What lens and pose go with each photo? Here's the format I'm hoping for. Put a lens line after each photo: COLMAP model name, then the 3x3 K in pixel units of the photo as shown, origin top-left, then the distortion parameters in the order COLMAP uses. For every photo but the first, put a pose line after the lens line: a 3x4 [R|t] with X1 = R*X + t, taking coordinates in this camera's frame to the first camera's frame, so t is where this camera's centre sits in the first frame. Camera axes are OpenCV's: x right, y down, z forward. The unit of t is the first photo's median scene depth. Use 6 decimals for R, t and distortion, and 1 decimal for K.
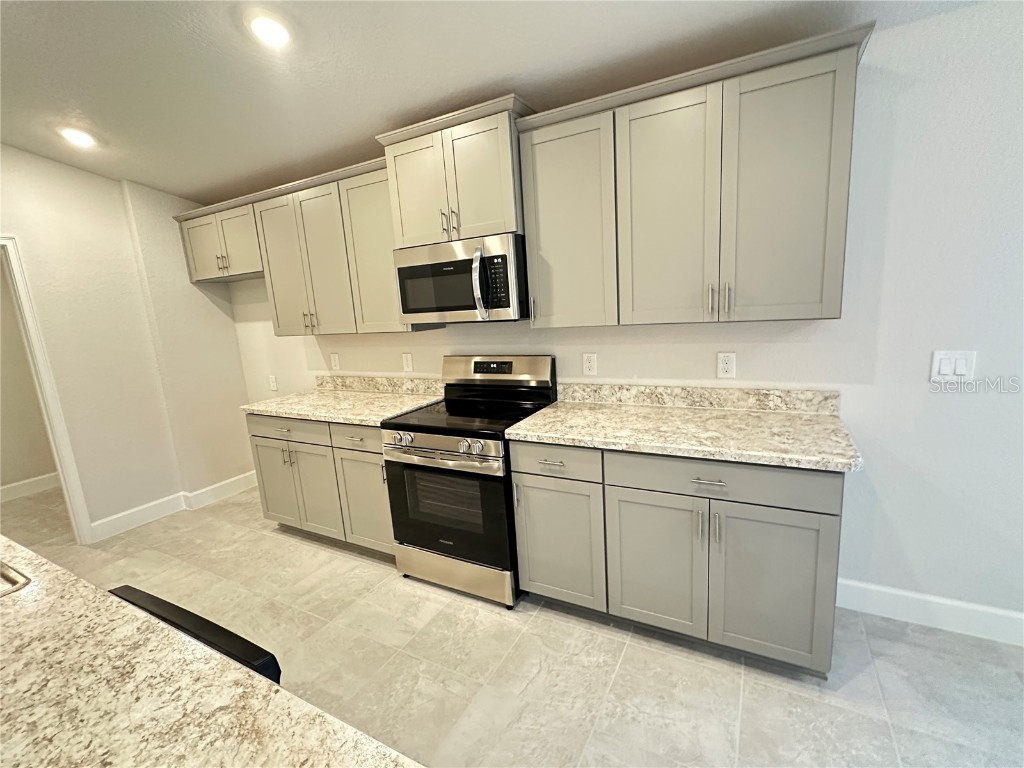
lens RADIAL K [[457.9, 0, 513.6], [0, 457.9, 383.7], [0, 0, 1]] dist [0.003360, 0.000776]
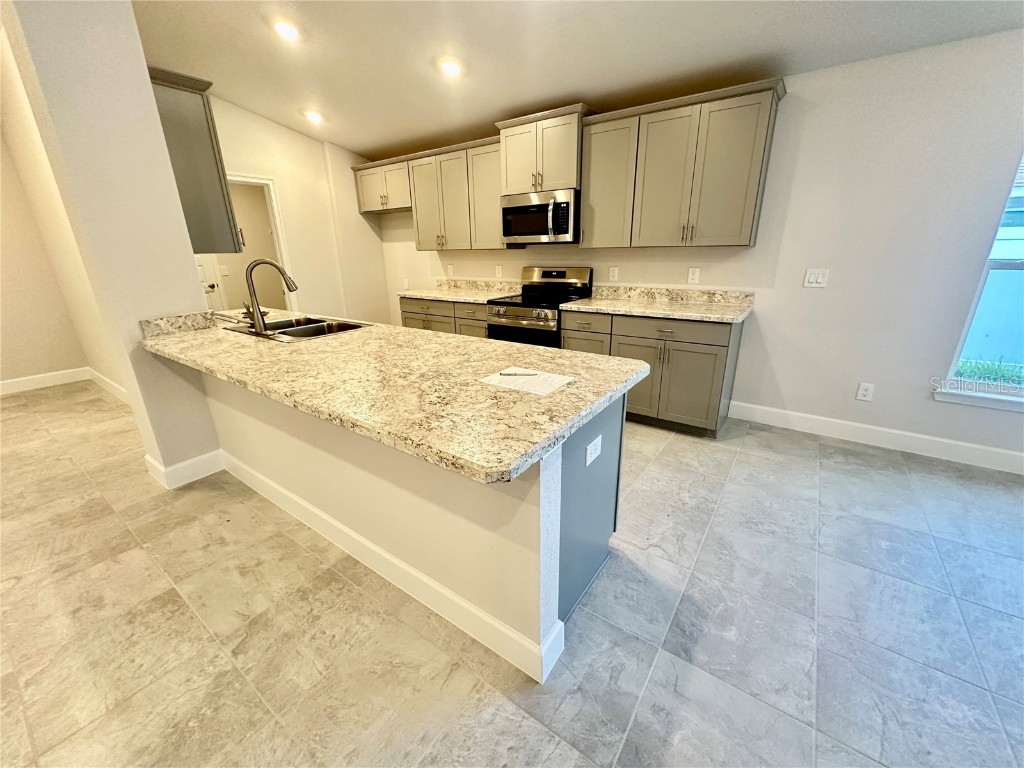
lens RADIAL K [[408.1, 0, 514.0], [0, 408.1, 383.2], [0, 0, 1]] dist [0.004064, 0.000075]
pose [[0.991488, 0.085219, -0.098437, -0.011060], [-0.070480, 0.986983, 0.144556, 0.168952], [0.109475, -0.136388, 0.984588, -0.576149]]
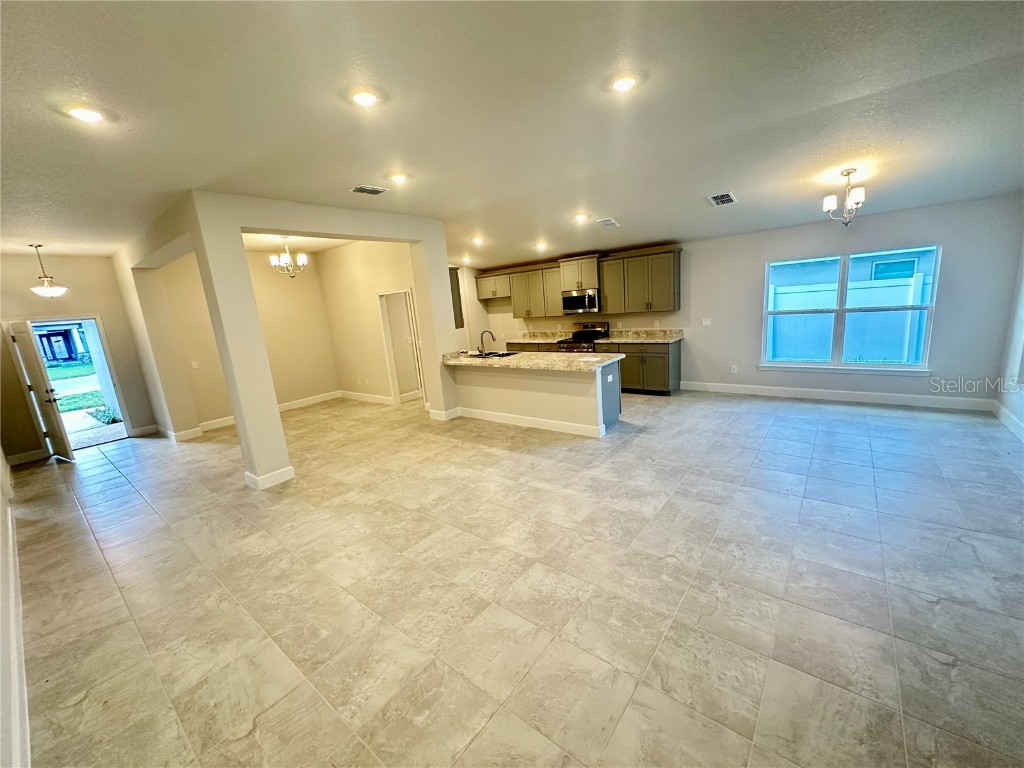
lens RADIAL K [[408.1, 0, 513.8], [0, 408.1, 384.3], [0, 0, 1]] dist [0.004064, 0.000075]
pose [[0.984805, 0.019136, -0.172604, -0.073748], [-0.012909, 0.999227, 0.037127, 0.312597], [0.173181, -0.034335, 0.984291, -2.235410]]
